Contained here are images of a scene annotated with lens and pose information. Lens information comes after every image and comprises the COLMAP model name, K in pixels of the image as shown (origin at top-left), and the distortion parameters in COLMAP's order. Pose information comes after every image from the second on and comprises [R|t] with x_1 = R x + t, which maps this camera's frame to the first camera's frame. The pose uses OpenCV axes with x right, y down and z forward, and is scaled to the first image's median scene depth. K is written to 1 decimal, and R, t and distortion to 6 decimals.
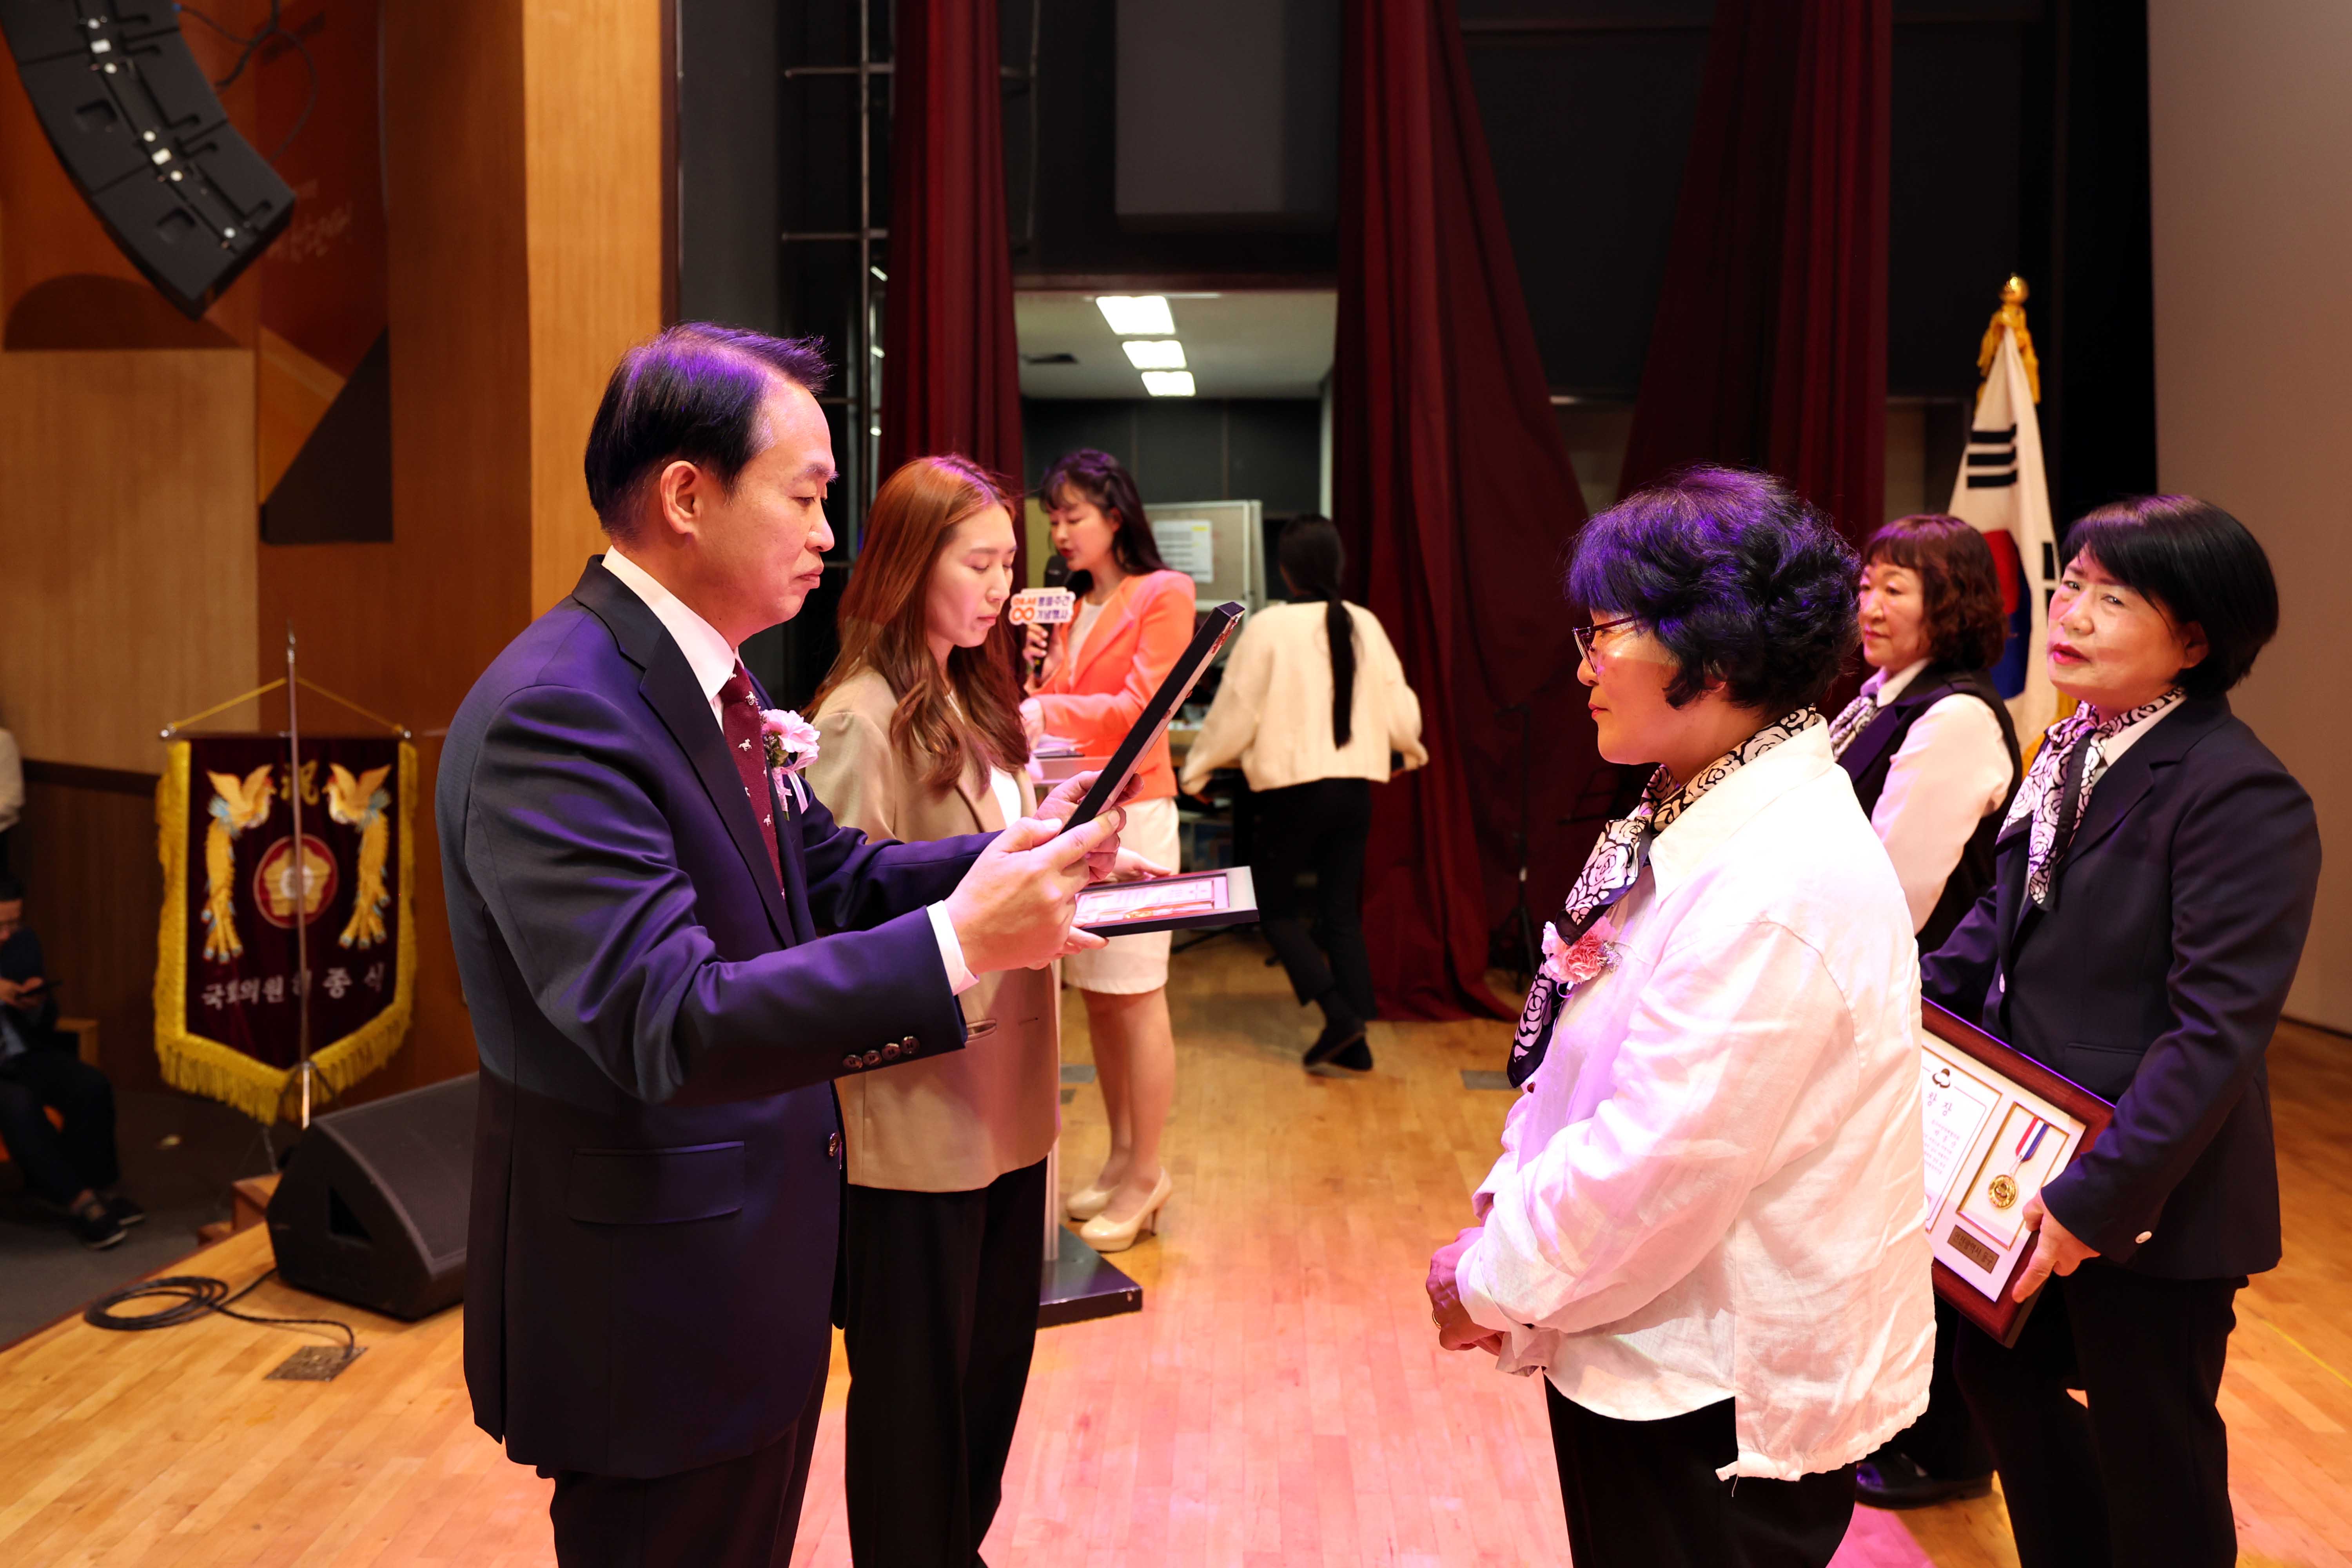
lens RADIAL K [[1787.3, 0, 1163.2], [0, 1787.3, 614.7], [0, 0, 1]] dist [0.014042, -0.000503]
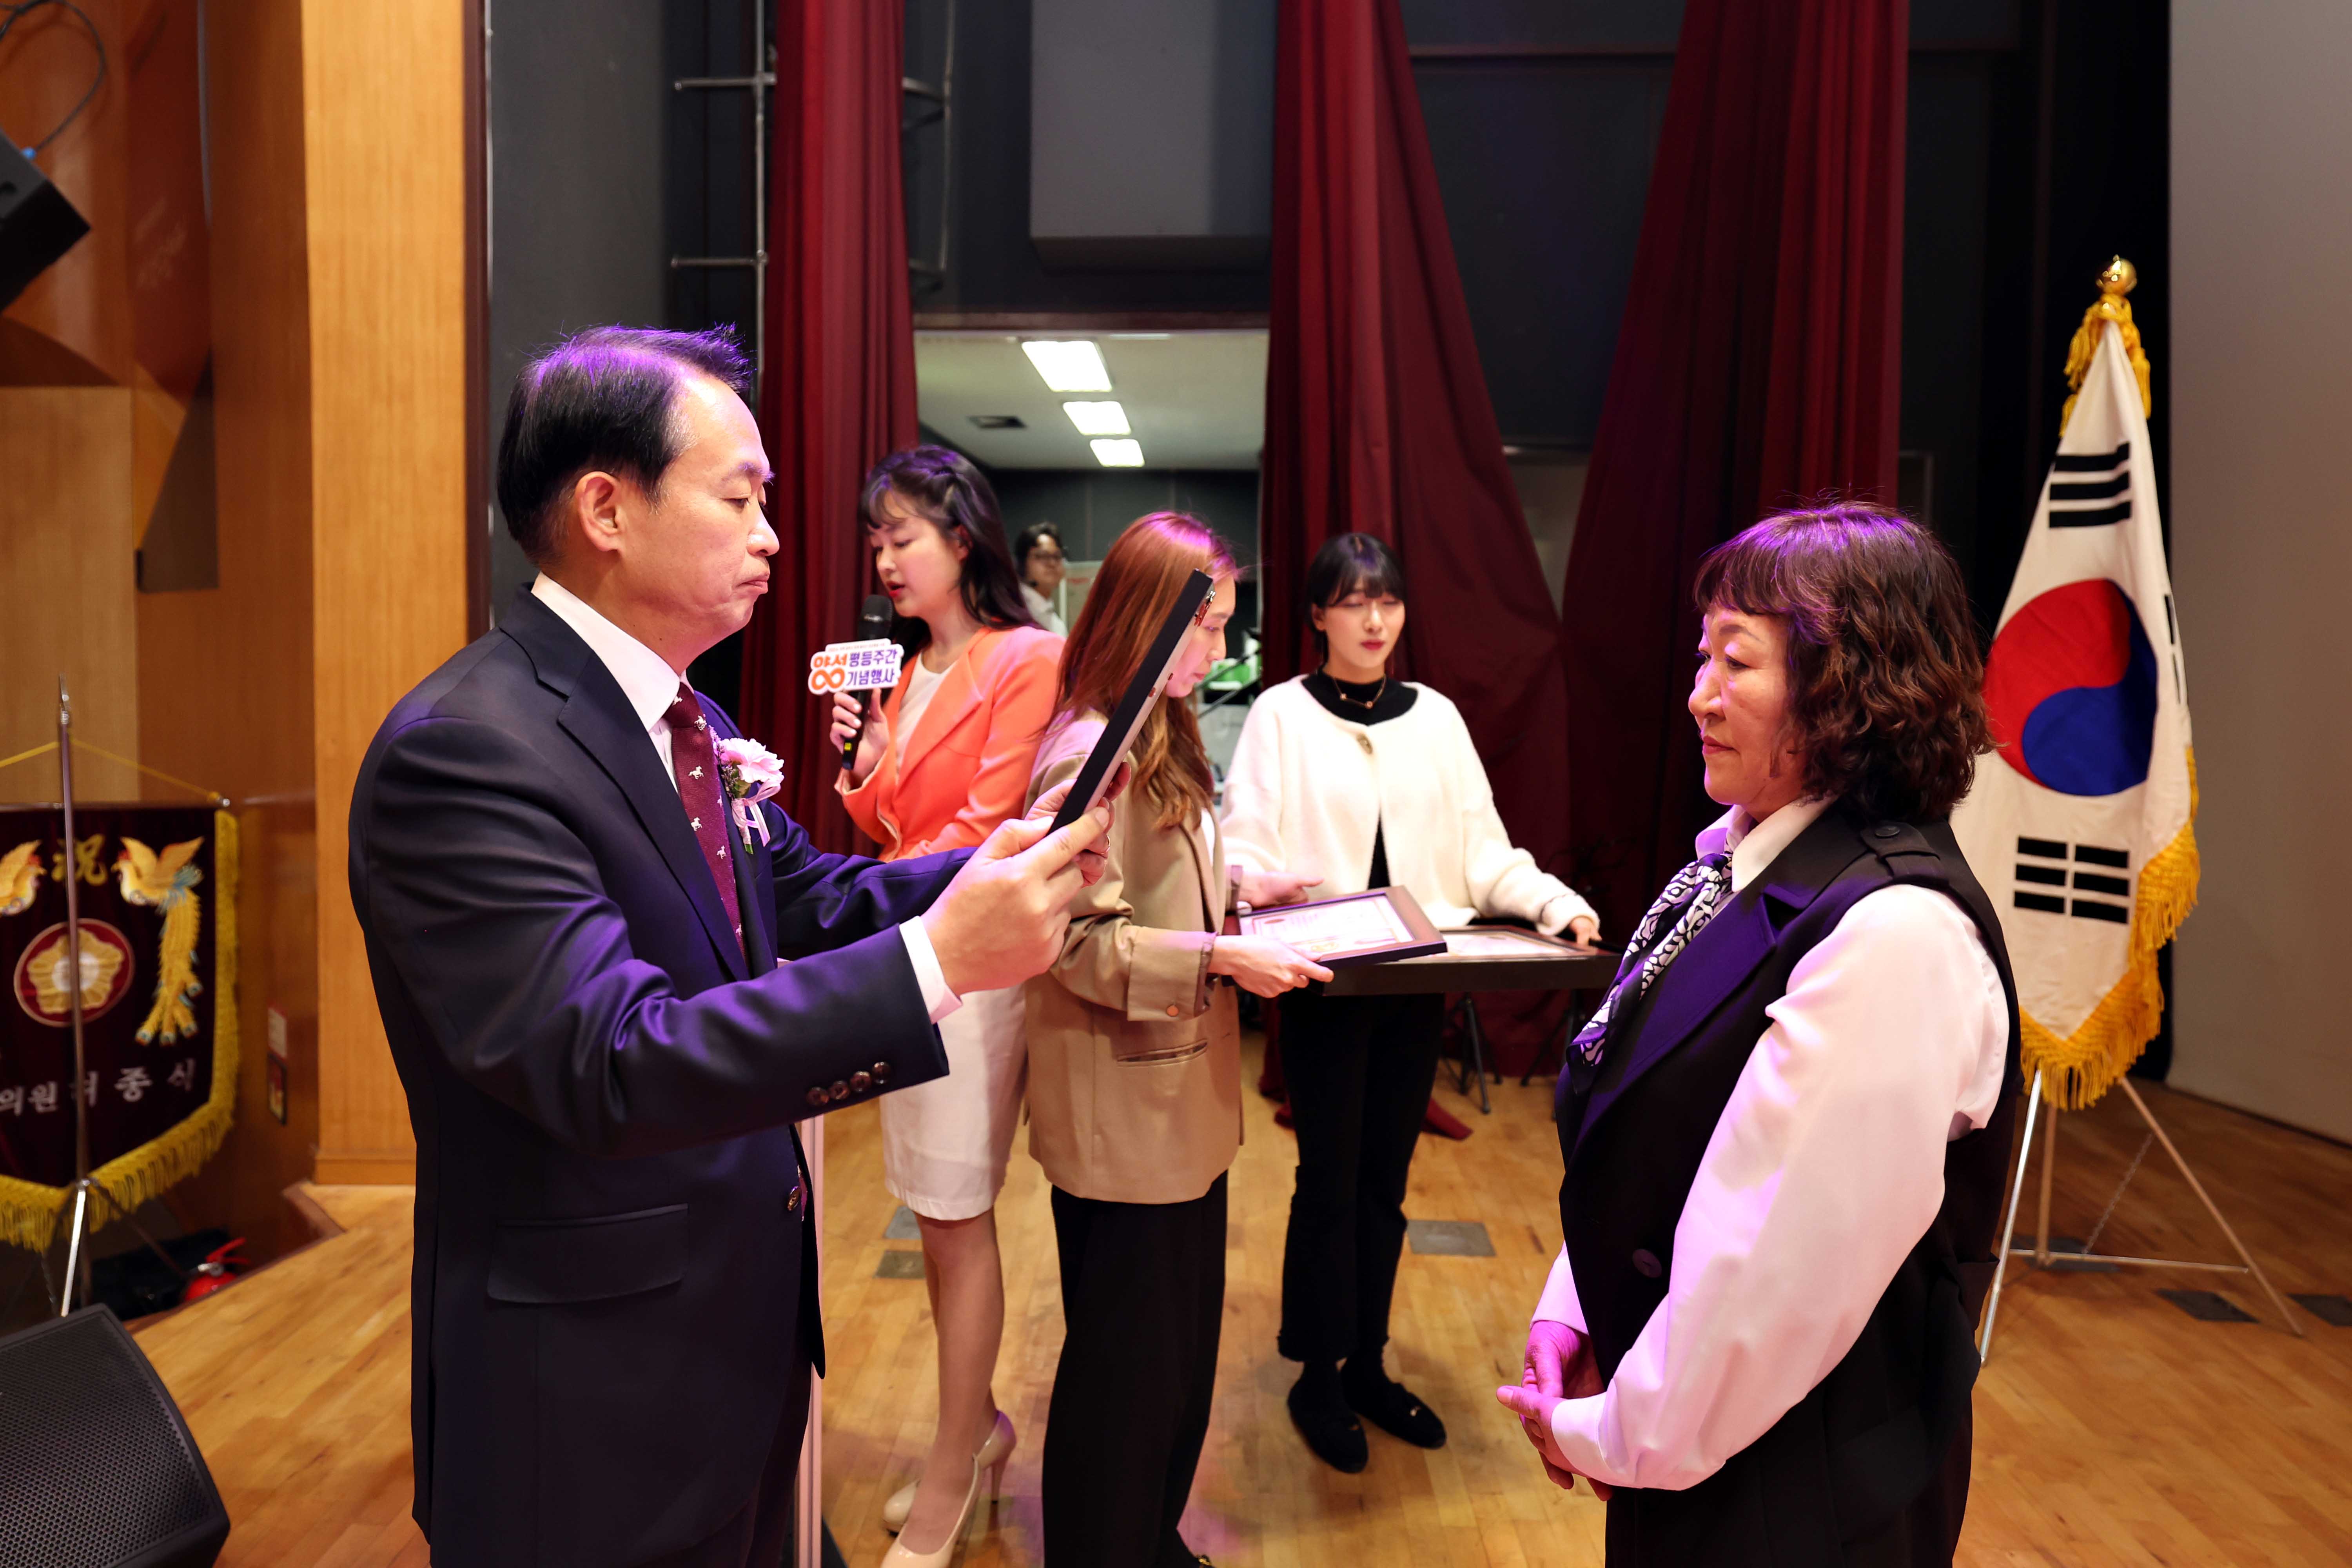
lens RADIAL K [[1384.3, 0, 1153.0], [0, 1384.3, 672.1], [0, 0, 1]] dist [-0.002655, 0.000620]
pose [[0.999964, 0.006638, 0.005196, 0.039106], [-0.006672, 0.999957, 0.006473, -0.006186], [-0.005152, -0.006508, 0.999966, 0.323101]]
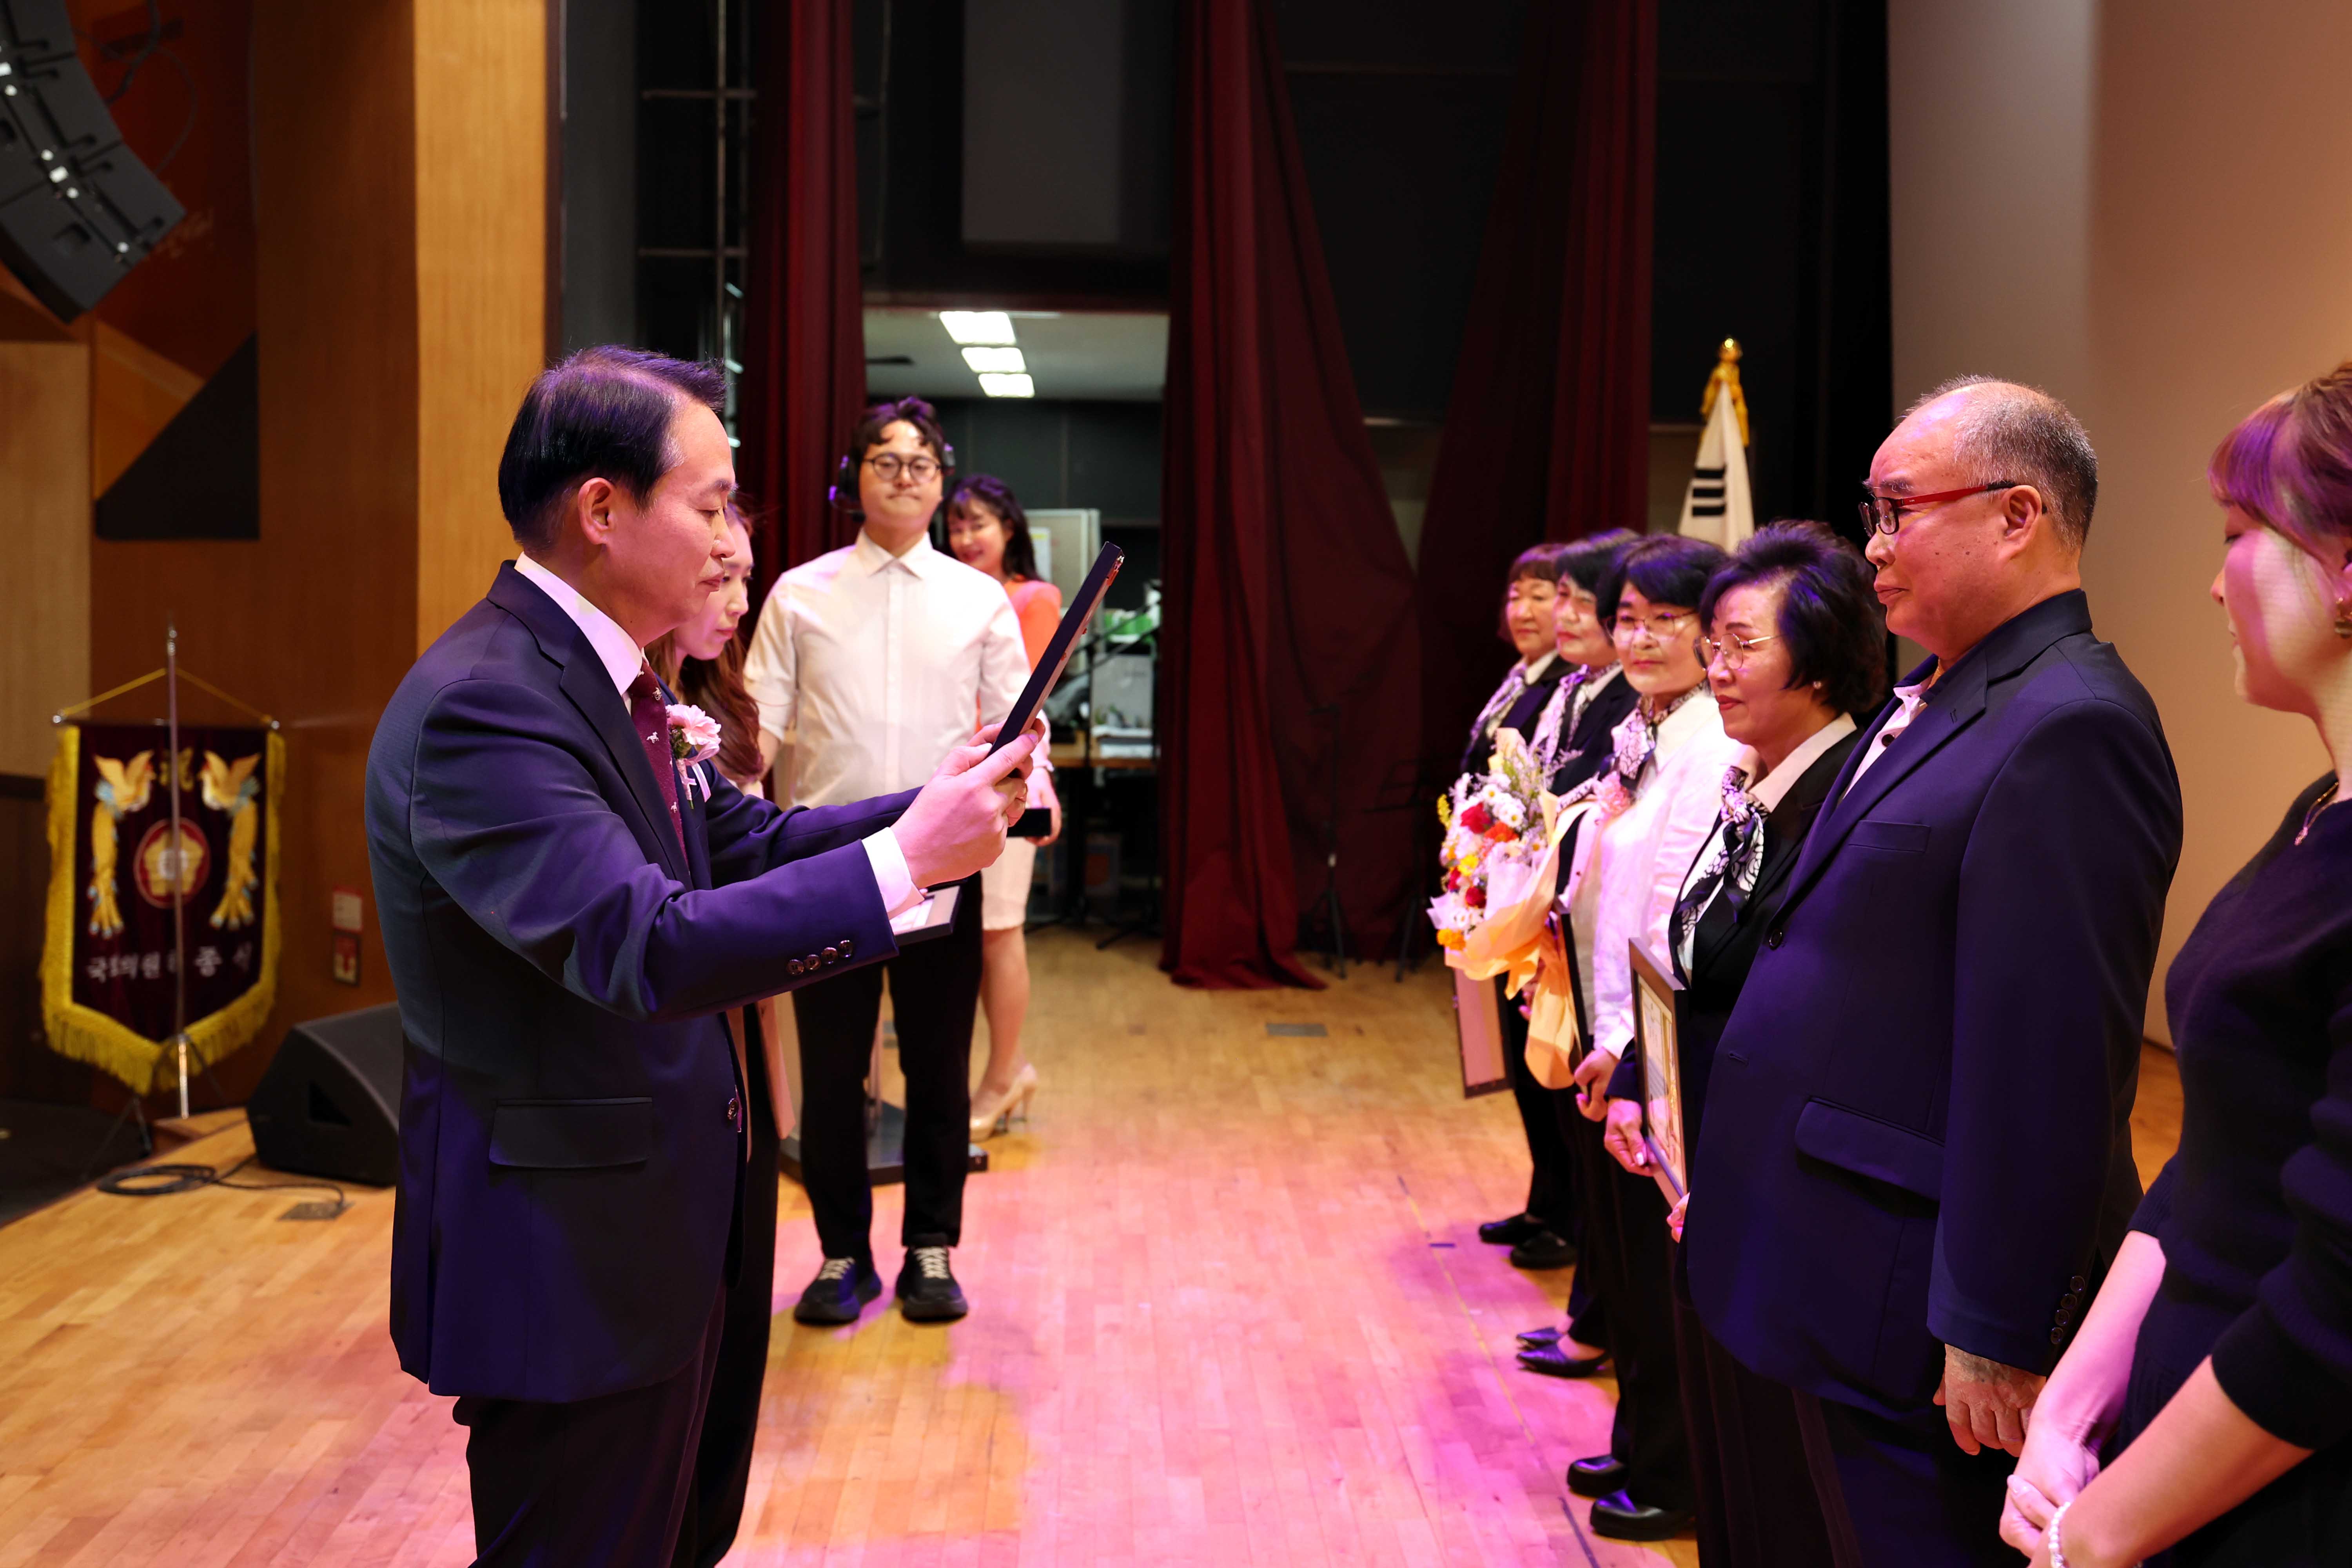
lens RADIAL K [[2147.6, 0, 1183.8], [0, 2147.6, 643.0], [0, 0, 1]] dist [0.048200, 0.014678]
pose [[0.995897, 0.009732, 0.089969, -0.009326], [-0.010184, 0.999938, 0.004563, 0.008020], [-0.089919, -0.005460, 0.995934, -0.320141]]
